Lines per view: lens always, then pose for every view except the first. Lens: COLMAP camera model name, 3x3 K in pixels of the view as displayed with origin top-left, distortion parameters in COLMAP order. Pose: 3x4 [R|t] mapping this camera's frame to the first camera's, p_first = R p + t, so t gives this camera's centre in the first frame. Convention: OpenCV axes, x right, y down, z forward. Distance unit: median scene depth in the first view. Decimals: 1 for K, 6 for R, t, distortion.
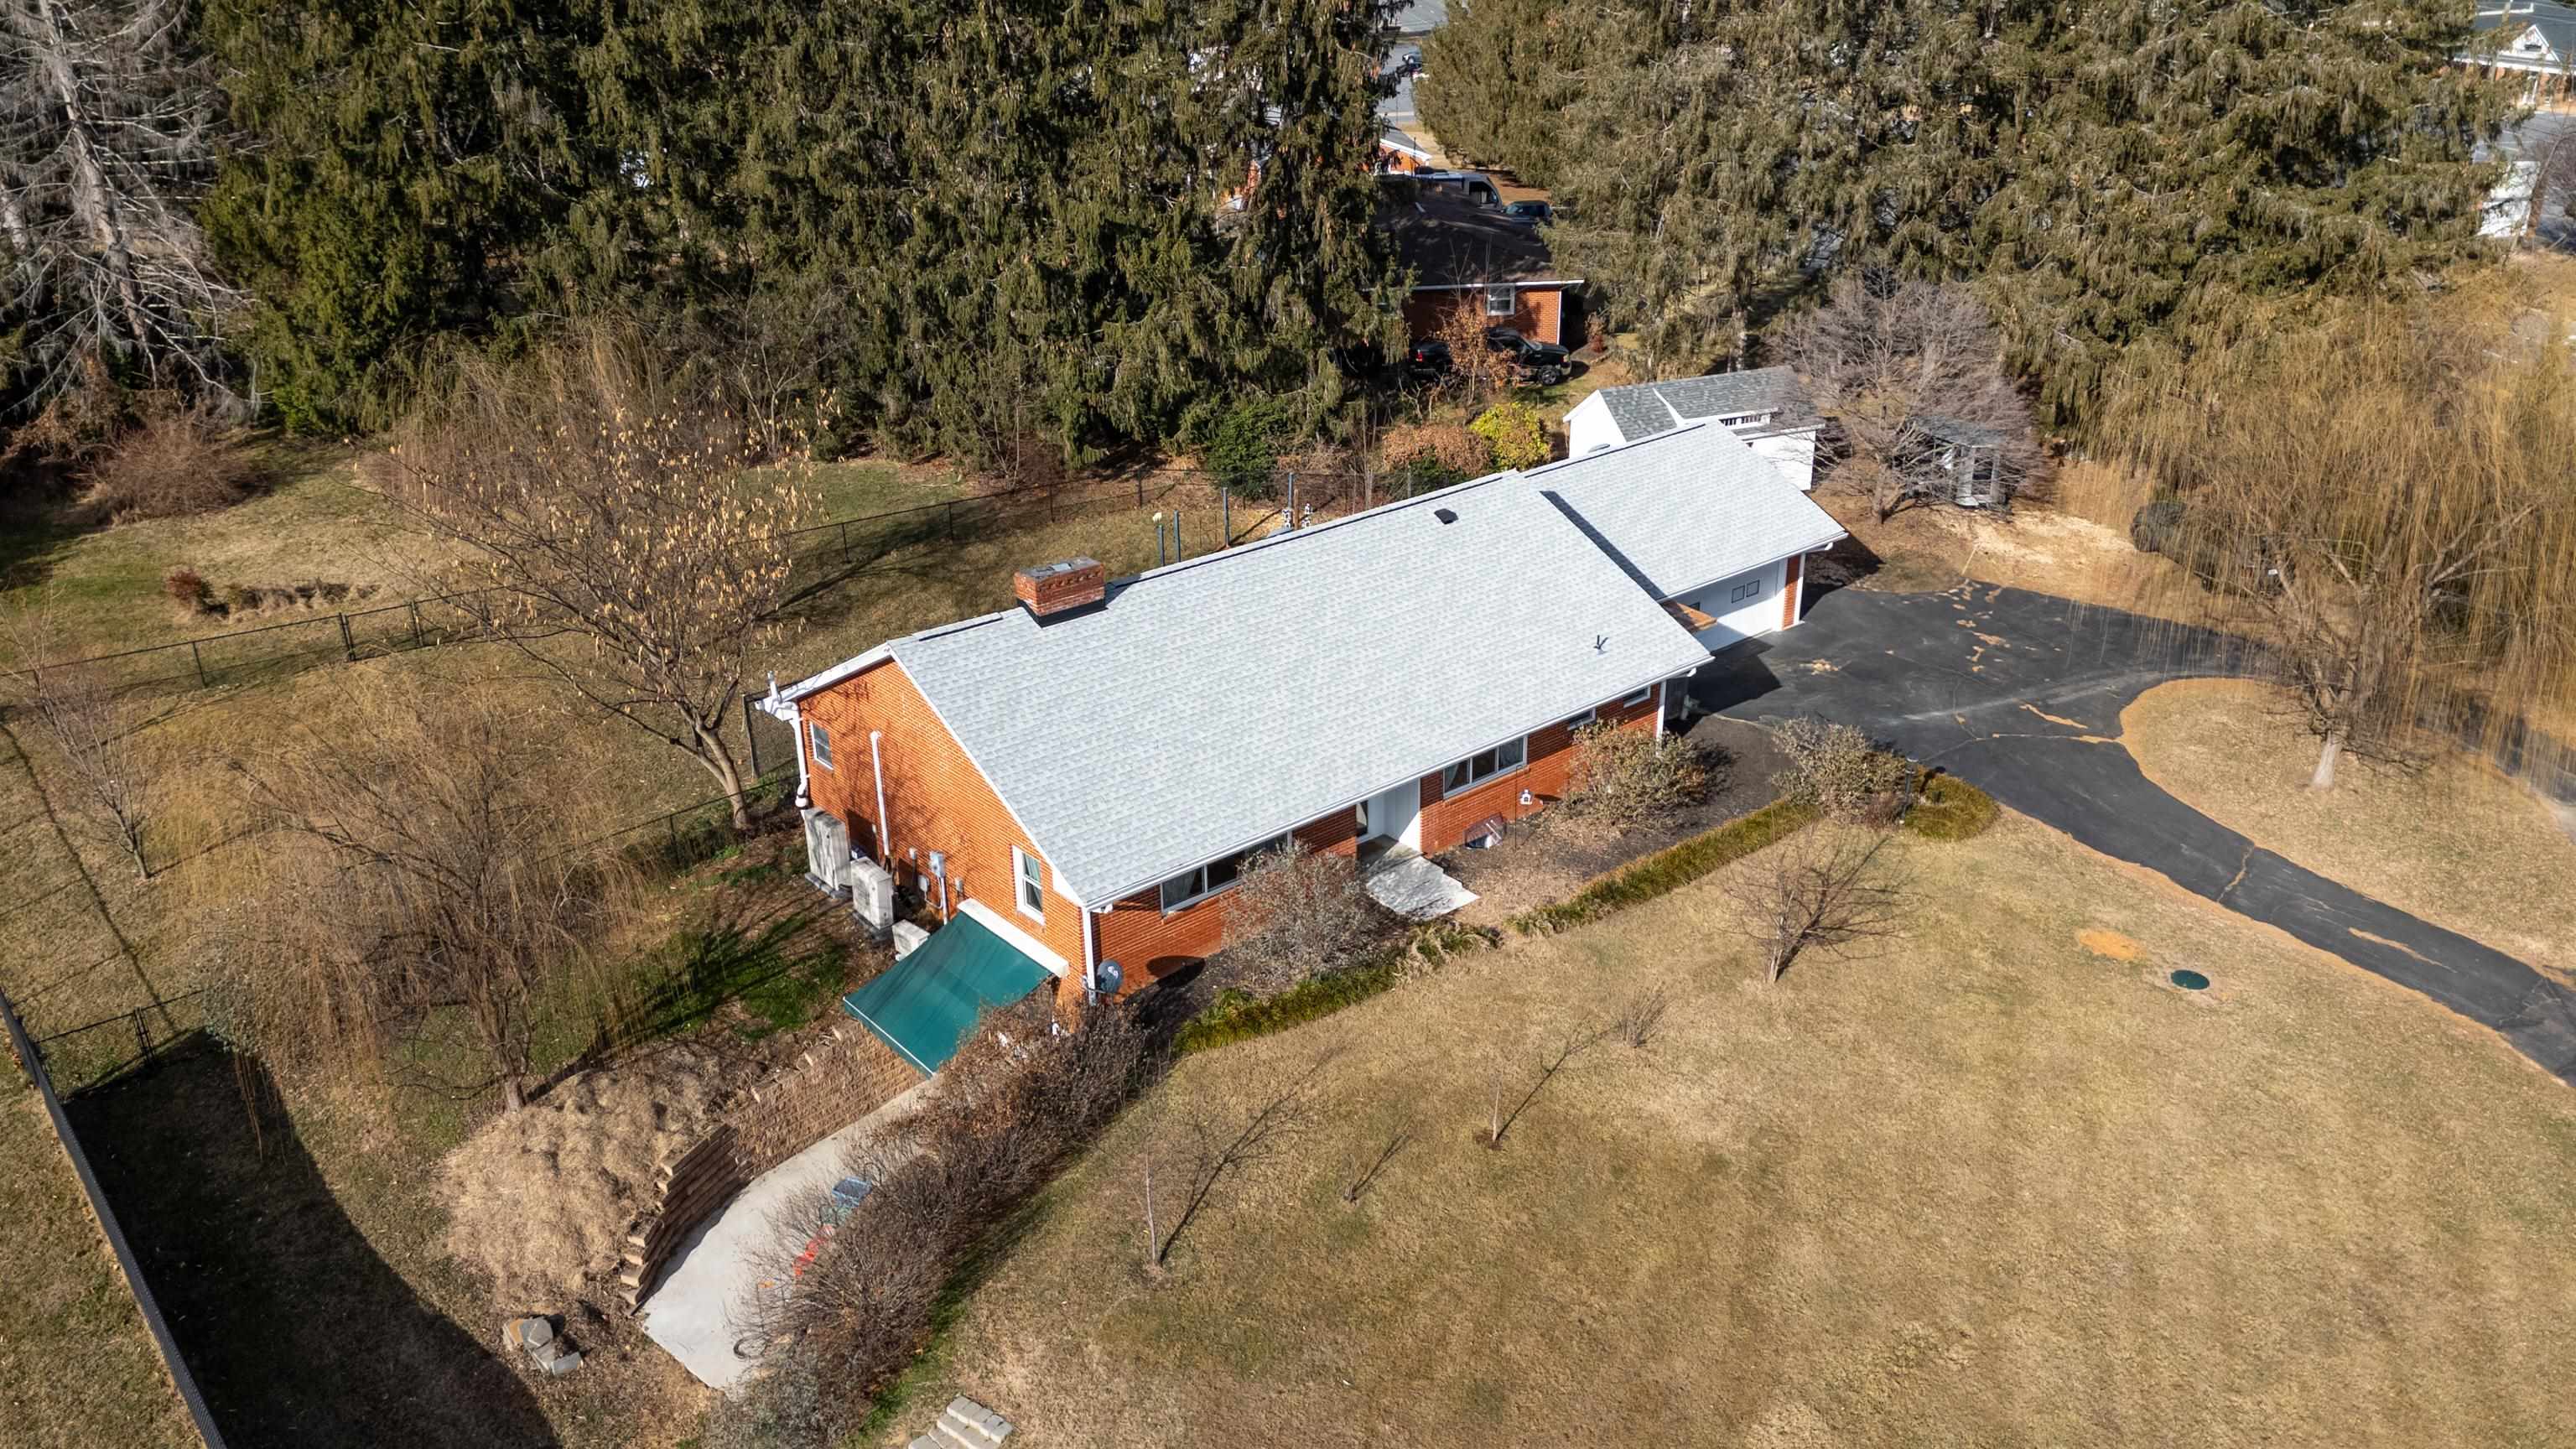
lens RADIAL K [[1922.6, 0, 1288.0], [0, 1922.6, 724.5], [0, 0, 1]] dist [0.092471, -0.096261]
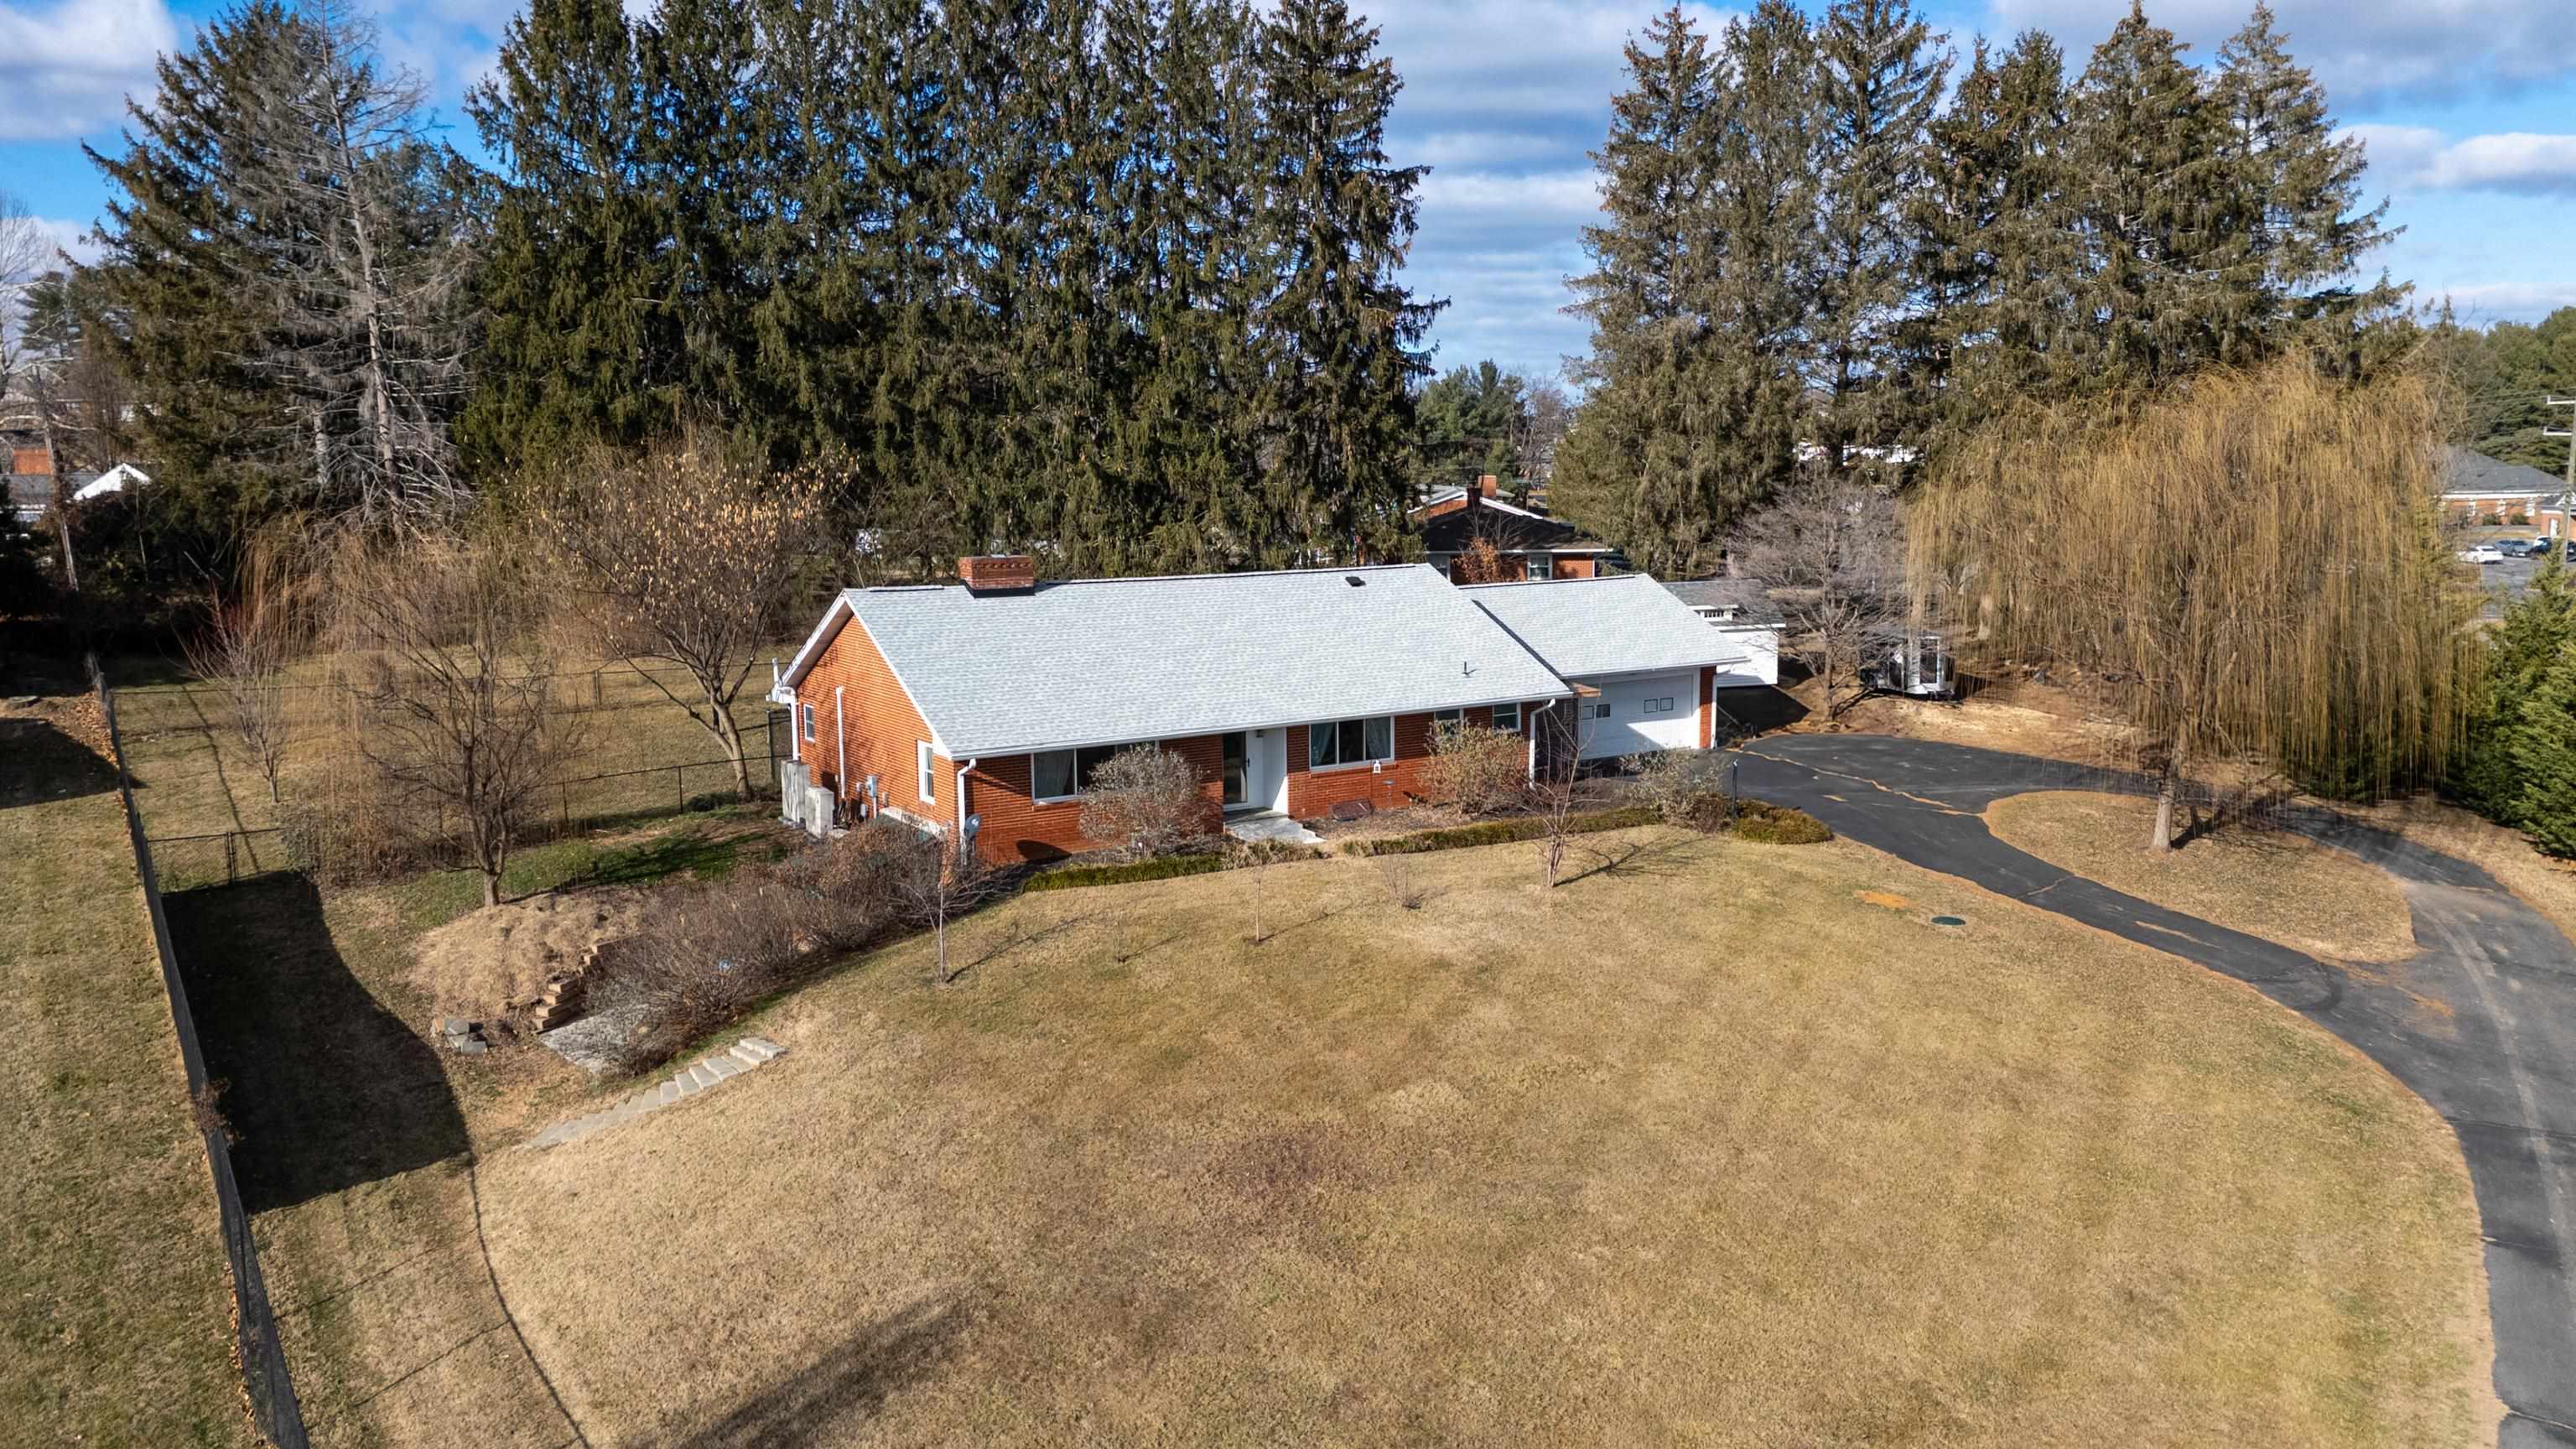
lens RADIAL K [[1922.6, 0, 1288.0], [0, 1922.6, 724.5], [0, 0, 1]] dist [0.092471, -0.096261]
pose [[0.989838, 0.024681, -0.140043, 0.164558], [-0.060795, 0.963733, -0.259851, 0.225117], [0.128551, 0.265724, 0.955440, -0.087702]]
